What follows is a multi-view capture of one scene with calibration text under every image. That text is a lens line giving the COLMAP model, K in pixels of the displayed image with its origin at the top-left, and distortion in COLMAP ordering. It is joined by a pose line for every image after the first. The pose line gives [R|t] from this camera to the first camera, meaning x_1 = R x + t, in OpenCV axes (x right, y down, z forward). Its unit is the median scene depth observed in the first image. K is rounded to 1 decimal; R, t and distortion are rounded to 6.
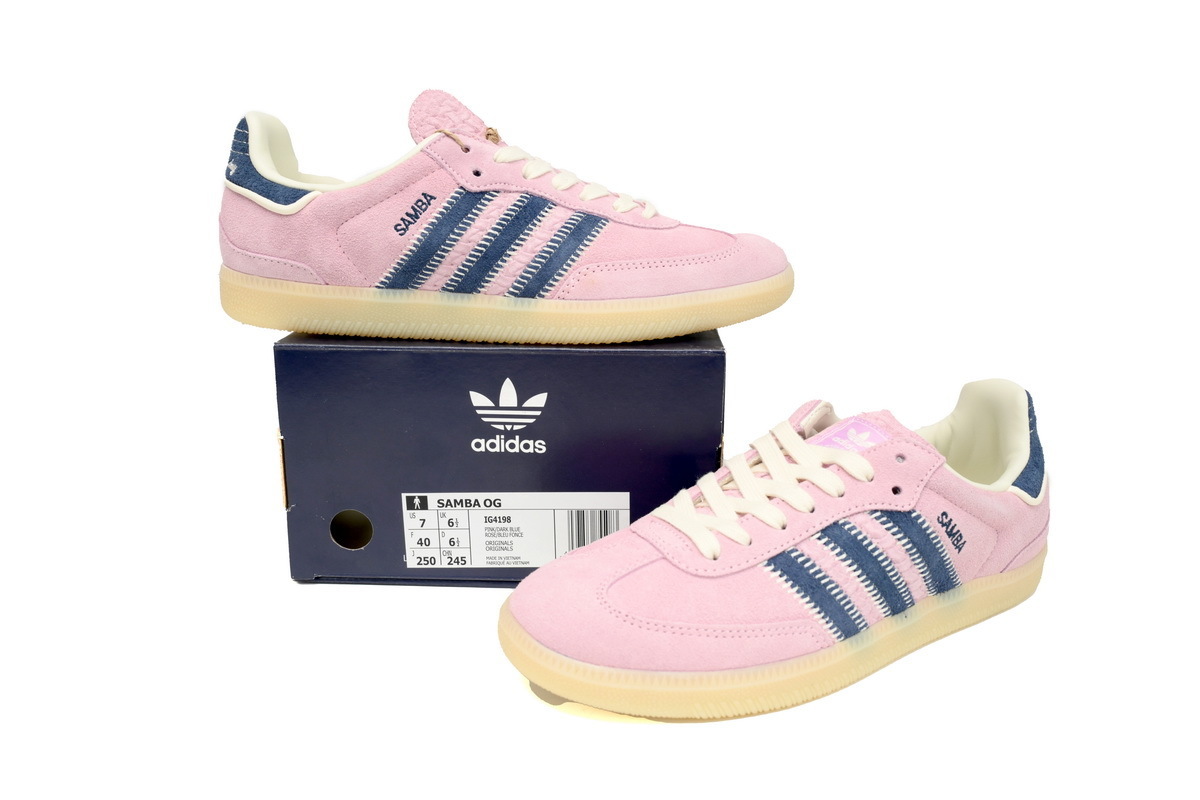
lens RADIAL K [[1000.3, 0, 600.0], [0, 1000.3, 400.0], [0, 0, 1]] dist [-0.000275, -0.000193]
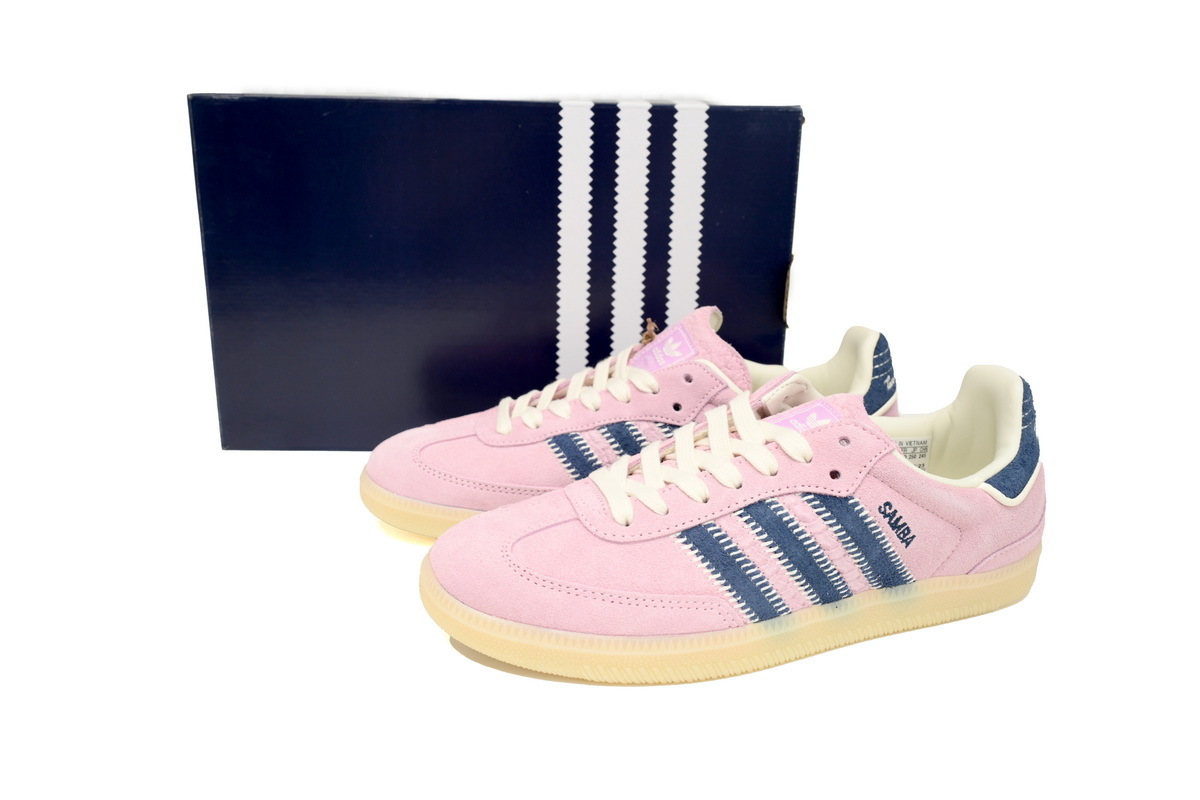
lens RADIAL K [[1000.3, 0, 600.0], [0, 1000.3, 400.0], [0, 0, 1]] dist [-0.000275, -0.000193]
pose [[0.978747, 0.078167, -0.189589, 0.257251], [-0.072141, 0.996652, 0.038489, -0.000887], [0.191963, -0.023994, 0.981109, 0.023879]]
